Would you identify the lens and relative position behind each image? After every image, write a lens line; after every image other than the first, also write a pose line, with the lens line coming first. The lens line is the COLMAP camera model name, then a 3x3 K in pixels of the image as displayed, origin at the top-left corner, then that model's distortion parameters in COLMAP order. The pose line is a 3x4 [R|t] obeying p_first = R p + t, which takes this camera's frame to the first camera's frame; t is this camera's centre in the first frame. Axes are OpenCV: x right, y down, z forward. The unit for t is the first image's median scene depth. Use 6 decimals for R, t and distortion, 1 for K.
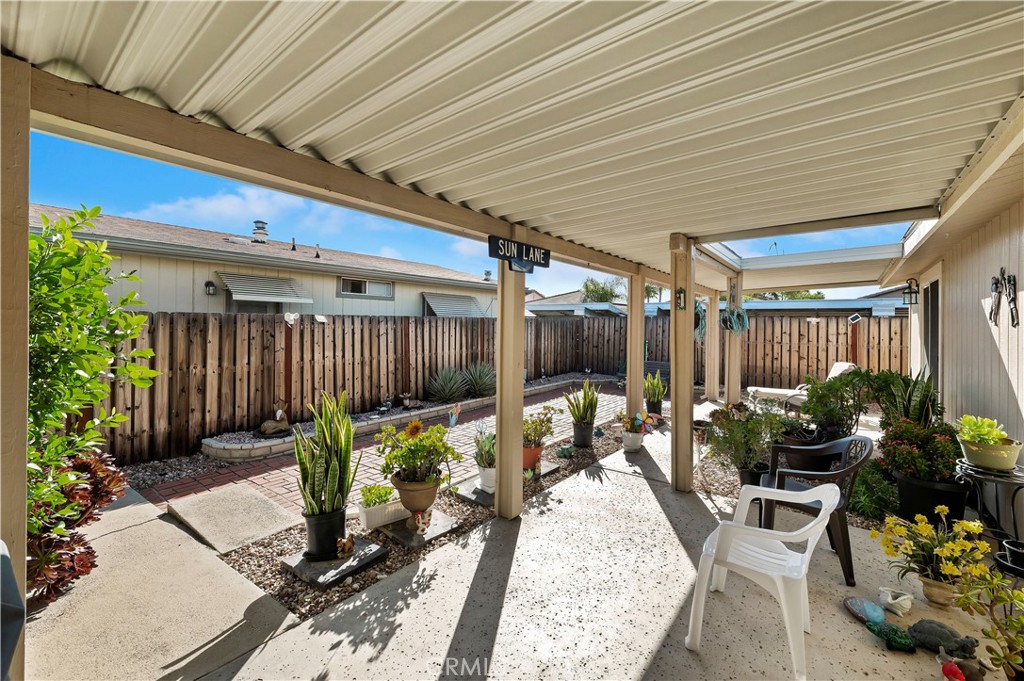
lens RADIAL K [[418.8, 0, 513.9], [0, 418.8, 323.6], [0, 0, 1]] dist [0.002444, 0.000270]
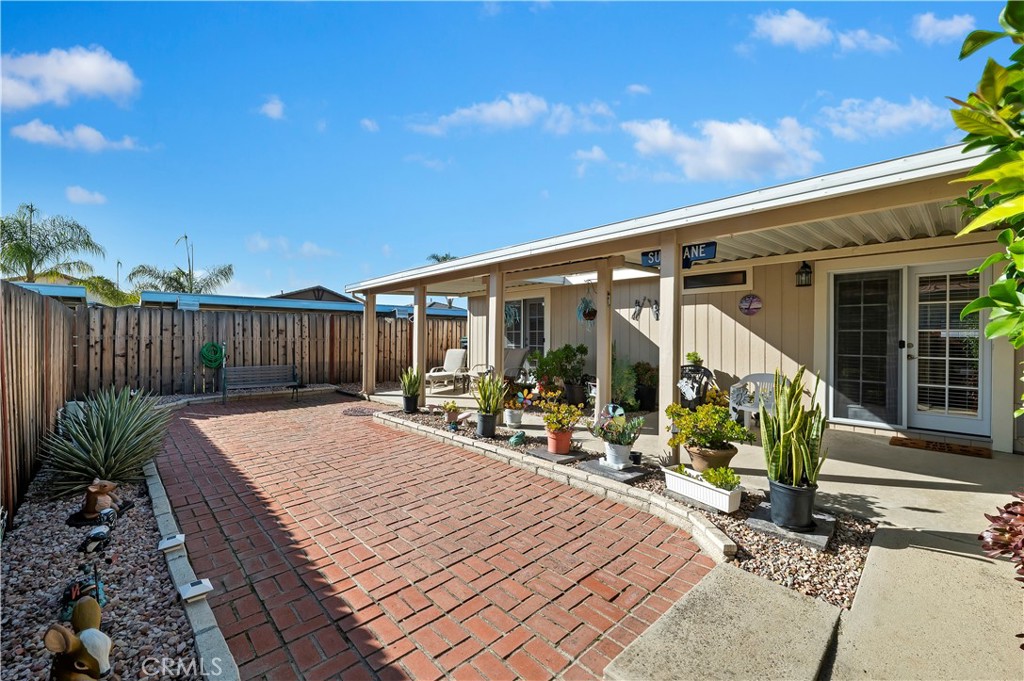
lens RADIAL K [[425.0, 0, 512.0], [0, 425.0, 340.5], [0, 0, 1]] dist [-0.002490, -0.000432]
pose [[0.149535, -0.023427, 0.988479, -1.136414], [-0.003046, 0.999704, 0.024154, 0.052449], [-0.988752, -0.006623, 0.149419, 1.107371]]
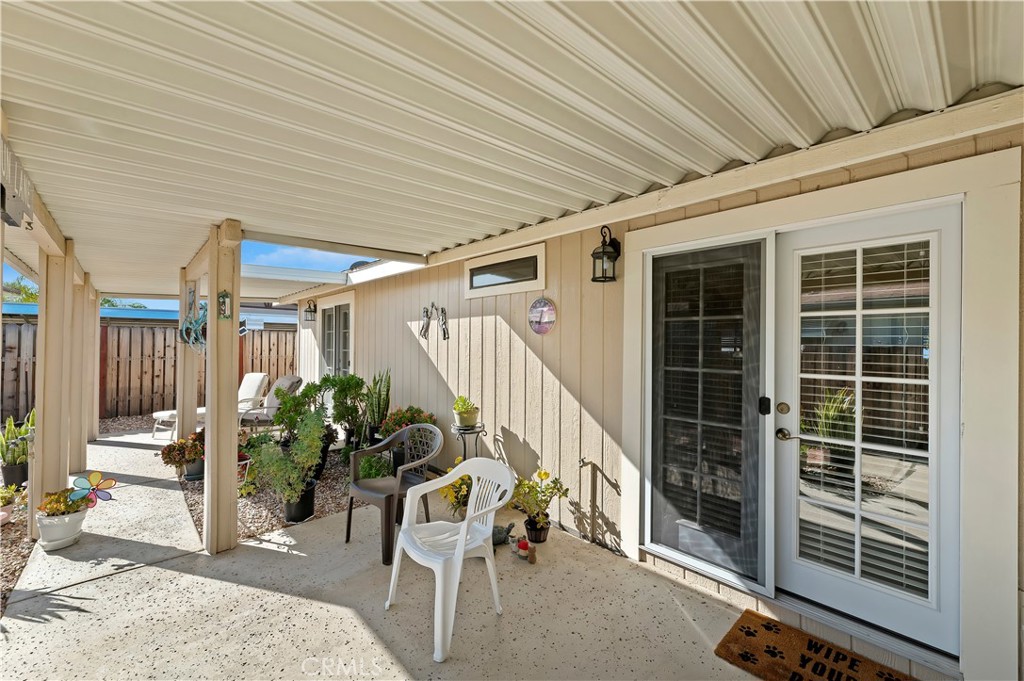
lens RADIAL K [[423.3, 0, 512.0], [0, 423.3, 340.5], [0, 0, 1]] dist [0.007677, 0.000137]
pose [[0.171281, -0.004598, 0.985211, -0.286830], [-0.007168, 0.999957, 0.005913, -0.000578], [-0.985196, -0.008075, 0.171241, 0.340357]]
